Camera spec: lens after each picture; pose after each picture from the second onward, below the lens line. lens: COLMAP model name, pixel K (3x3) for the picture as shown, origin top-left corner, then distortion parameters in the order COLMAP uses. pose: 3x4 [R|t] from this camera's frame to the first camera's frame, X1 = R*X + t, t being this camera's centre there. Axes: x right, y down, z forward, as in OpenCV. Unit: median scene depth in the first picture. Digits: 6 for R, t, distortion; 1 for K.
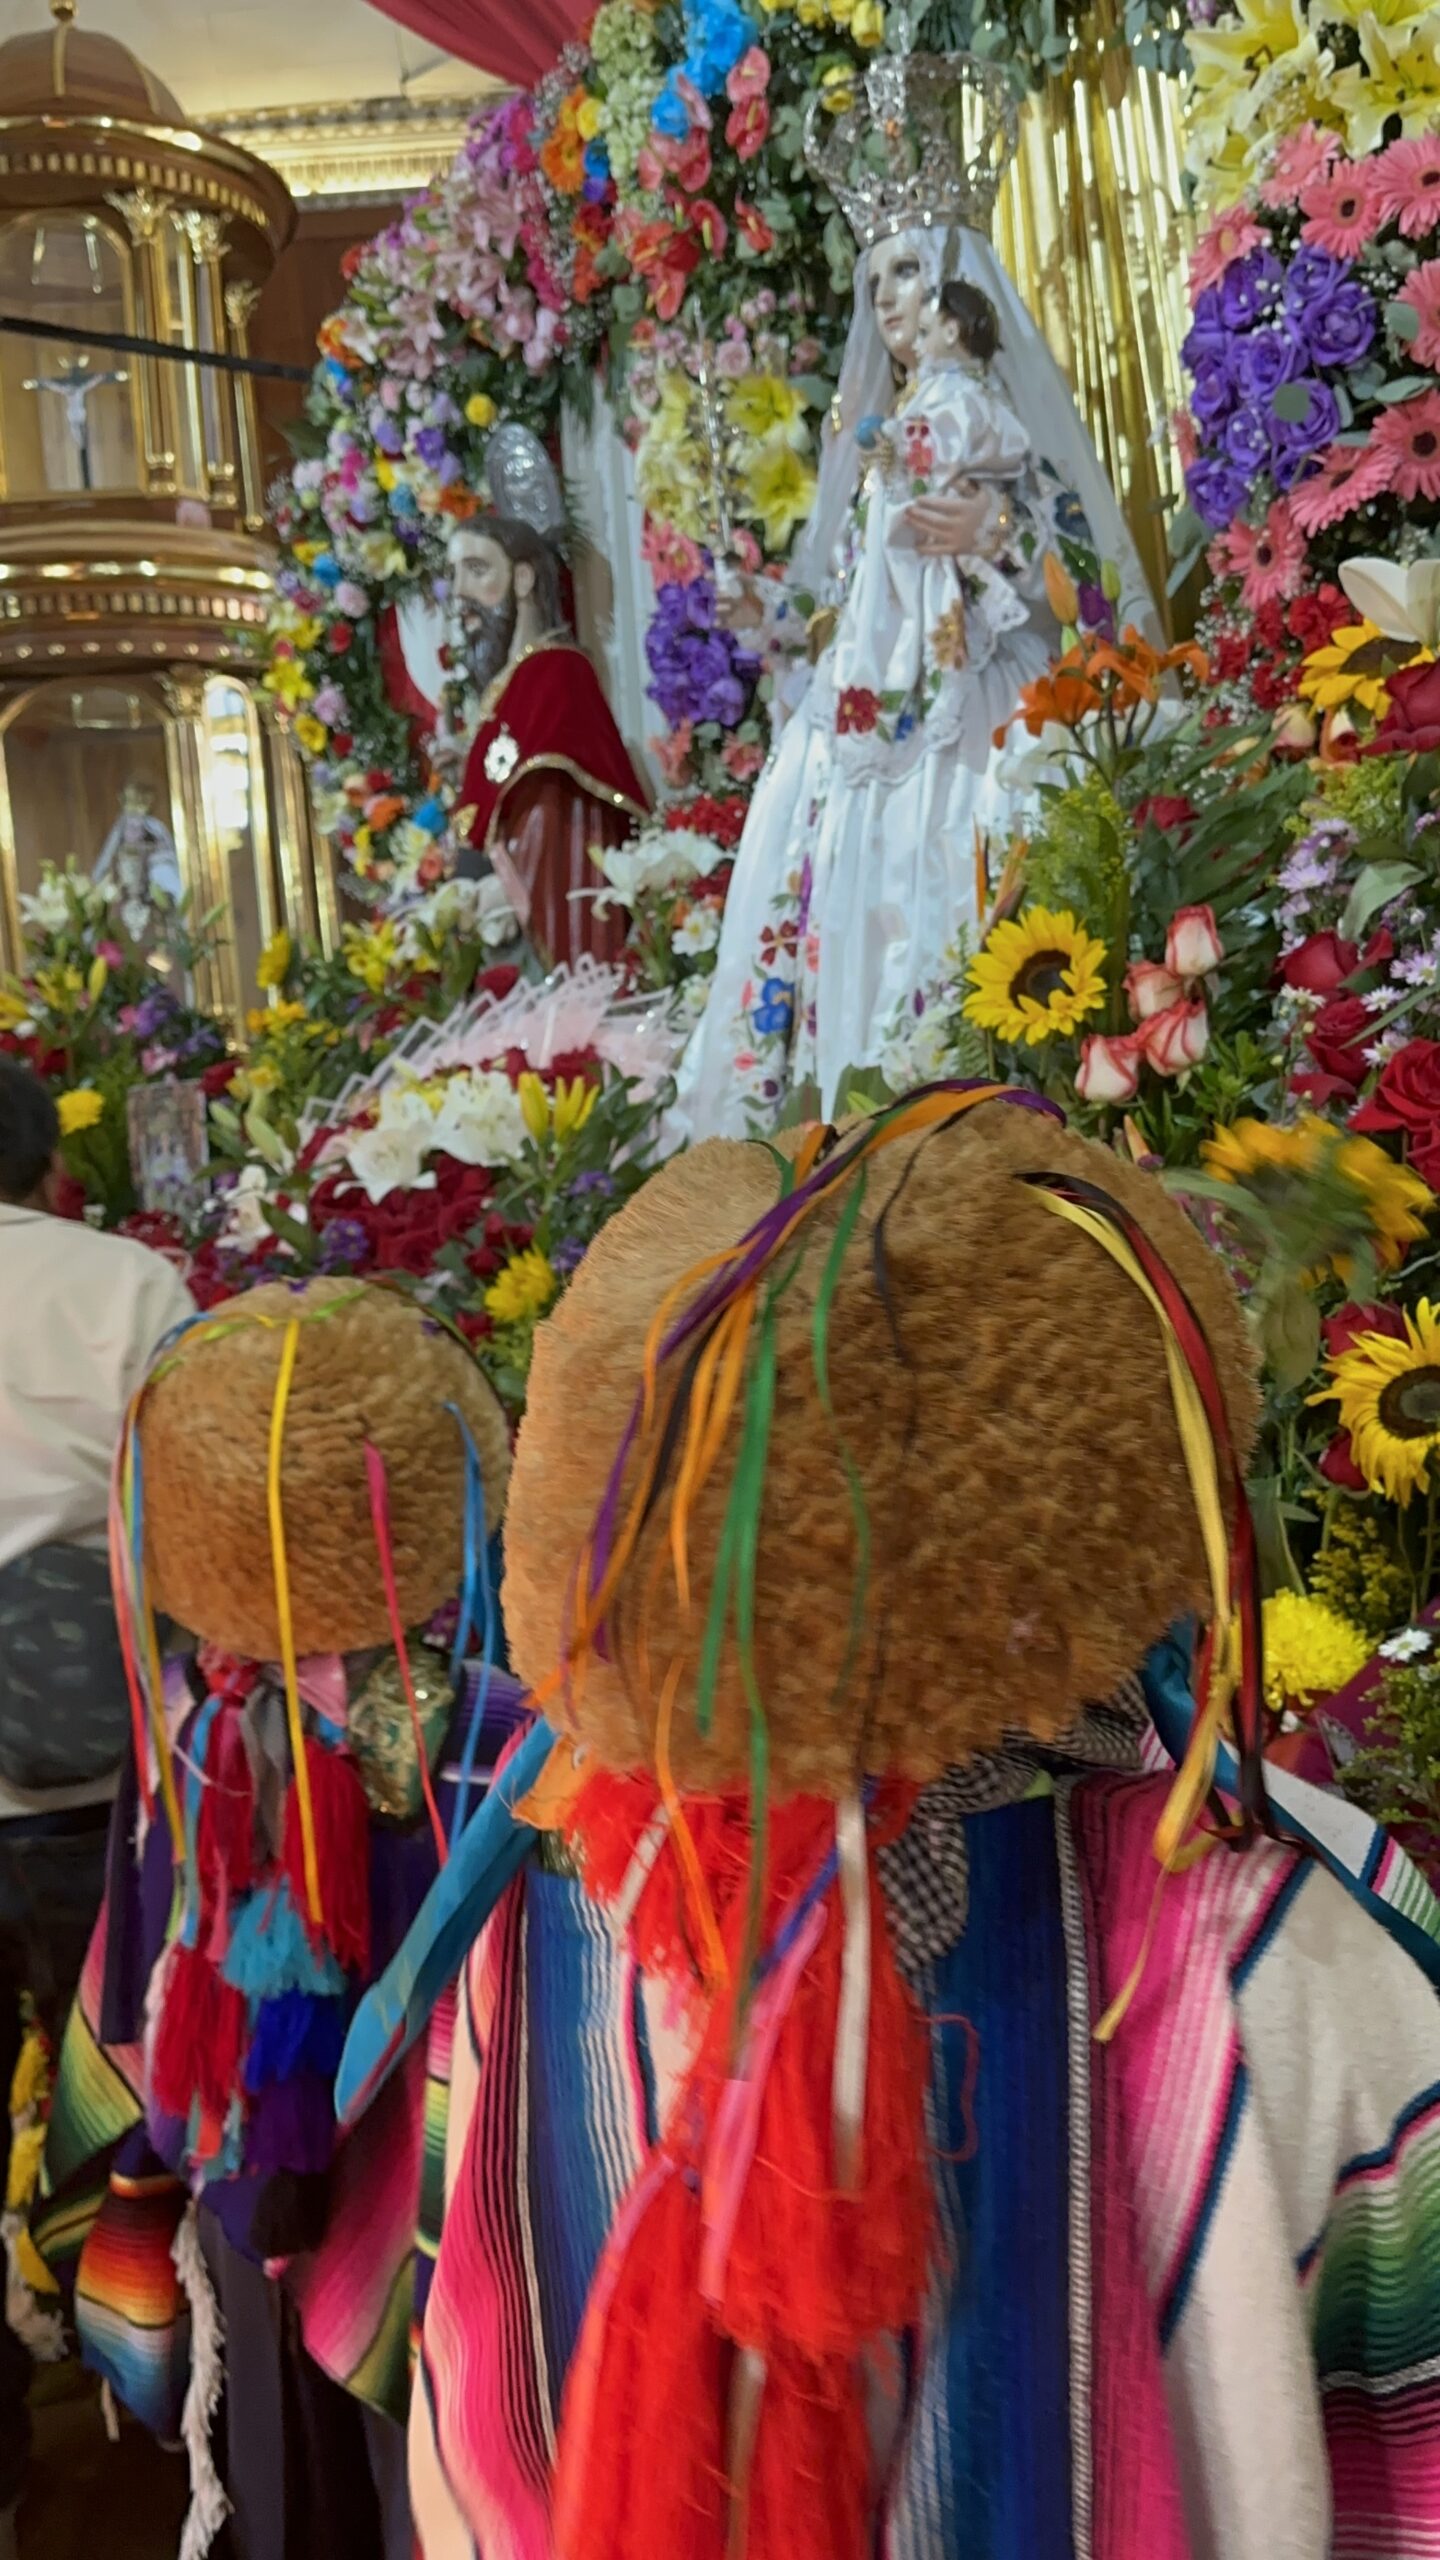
lens RADIAL K [[2260.6, 0, 720.0], [0, 2260.6, 1280.0], [0, 0, 1]] dist [0.118239, -0.207701]
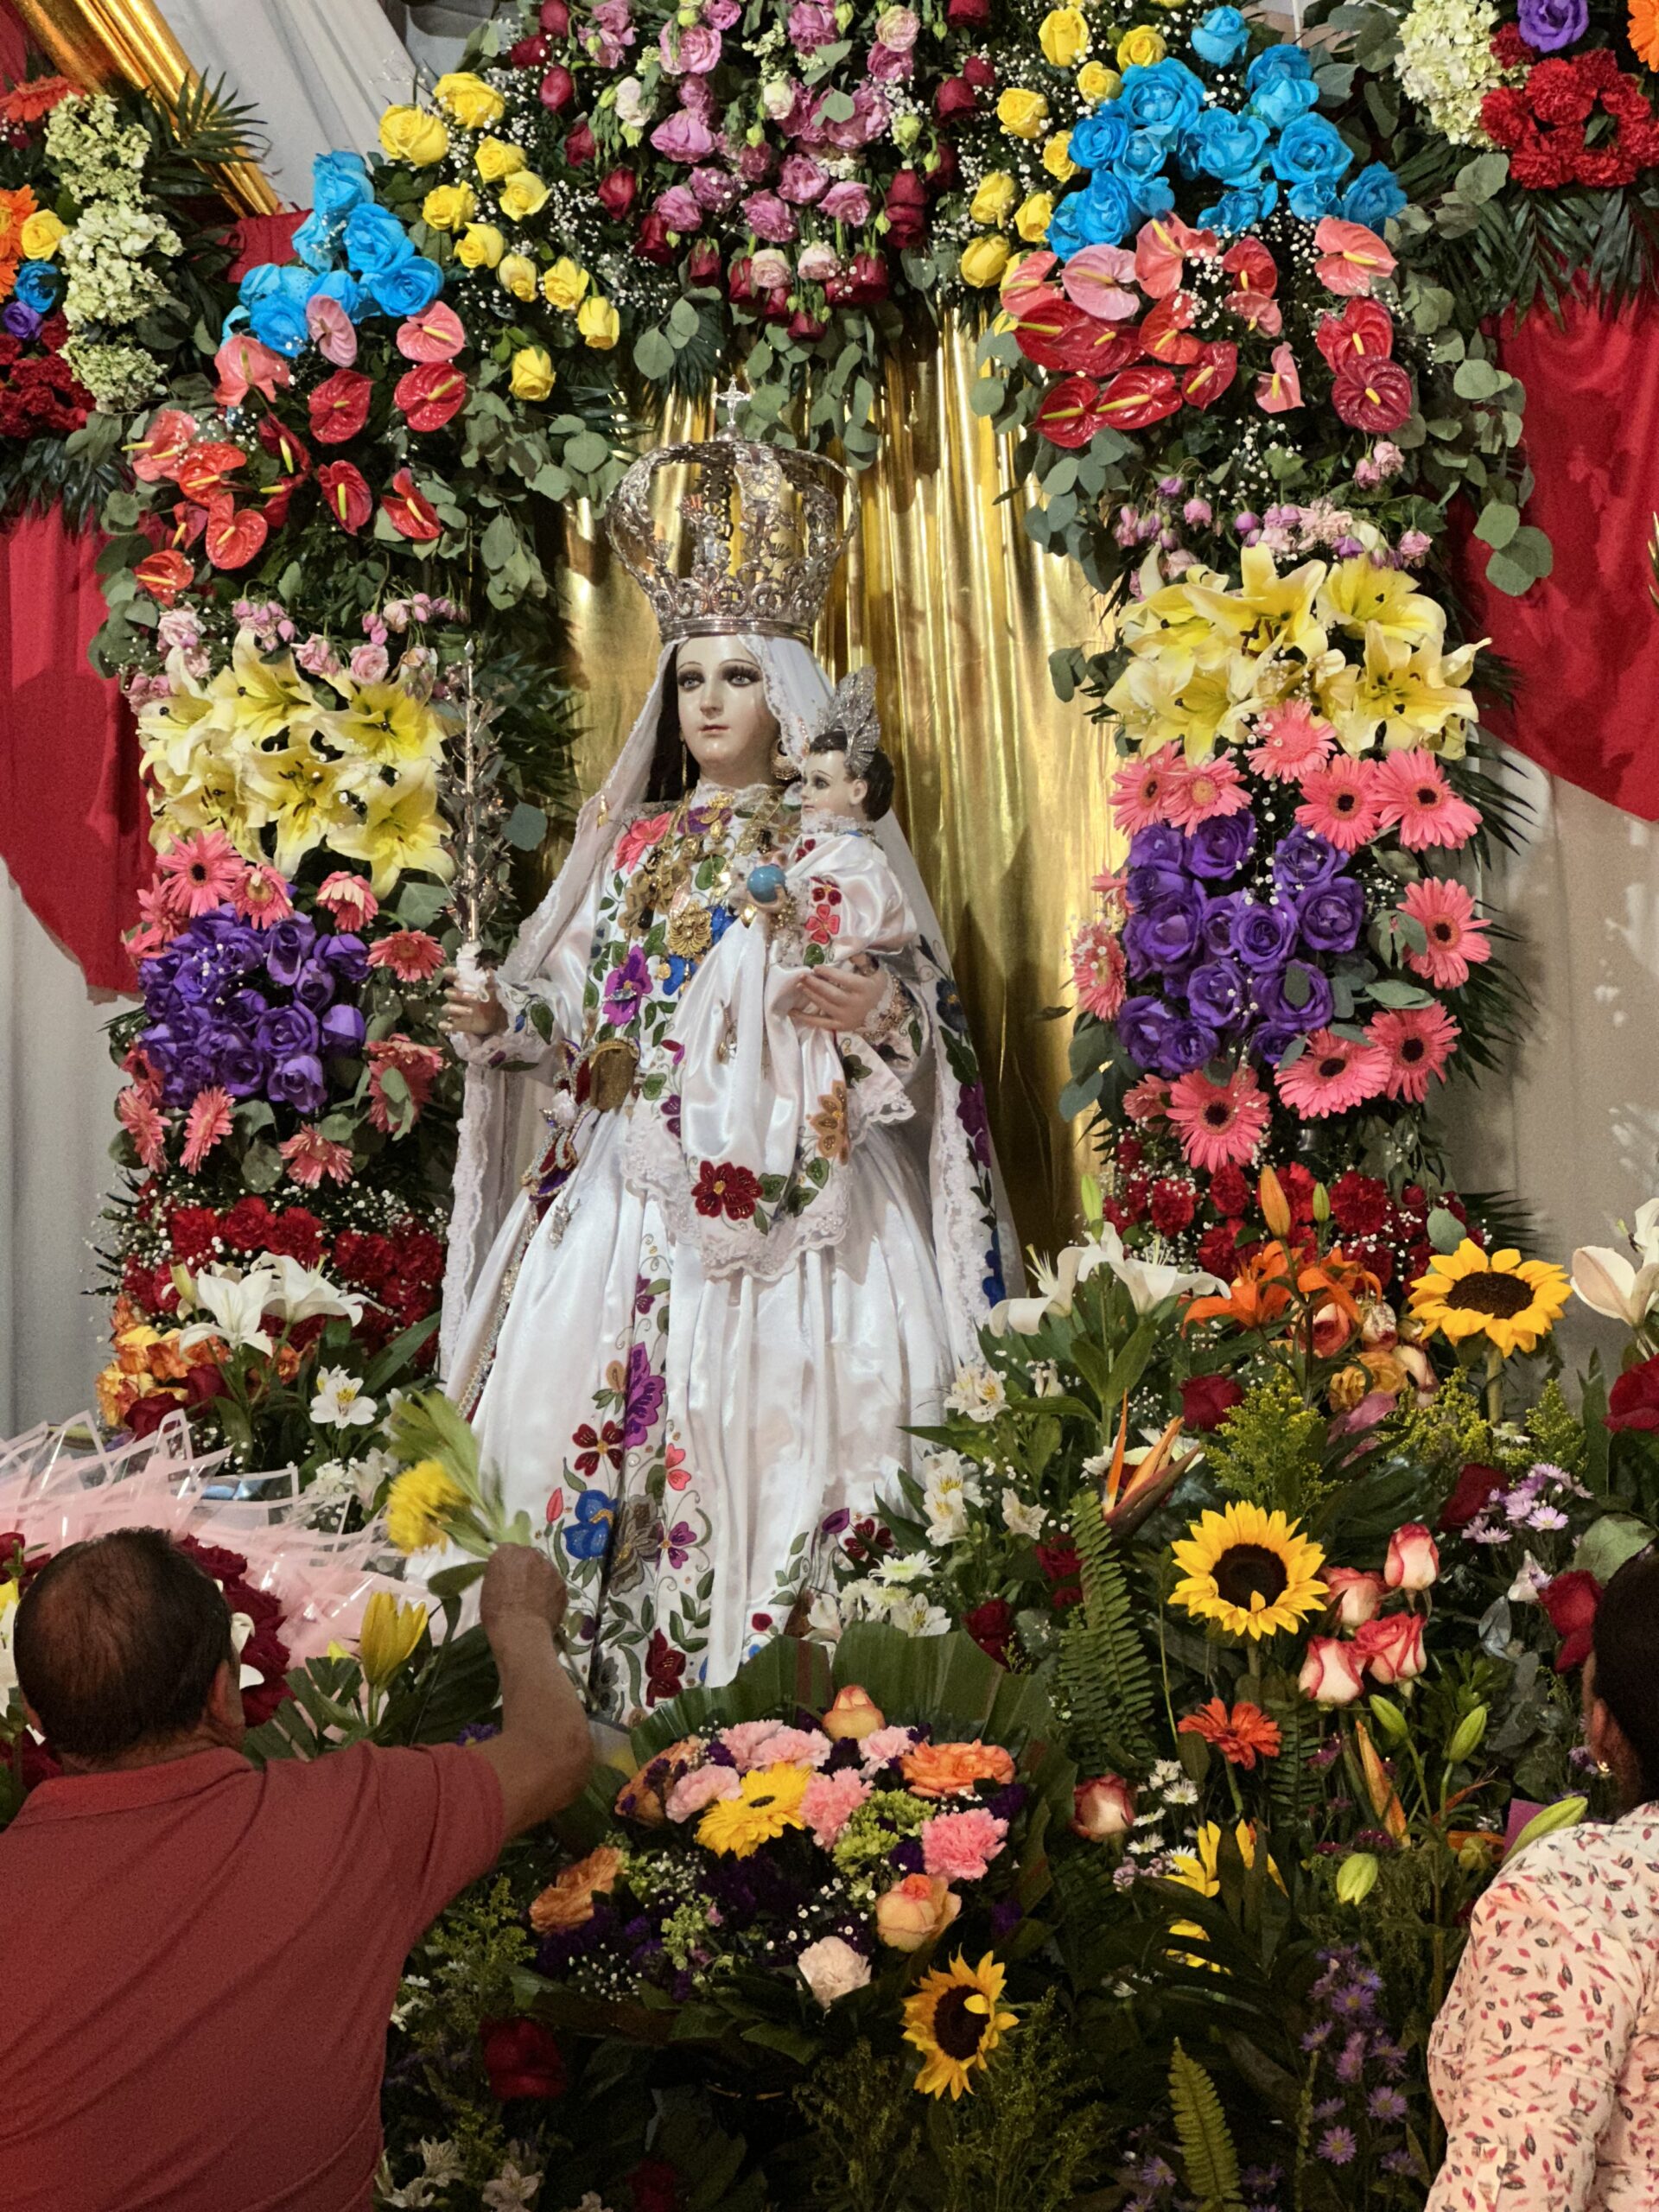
lens RADIAL K [[4923.9, 0, 829.5], [0, 4923.9, 1106.0], [0, 0, 1]] dist [0.187603, 1.013744]
pose [[0.849120, 0.130702, 0.511774, -0.618435], [-0.040974, 0.982280, -0.182883, 0.038251], [-0.526609, 0.134320, 0.839429, -0.409489]]
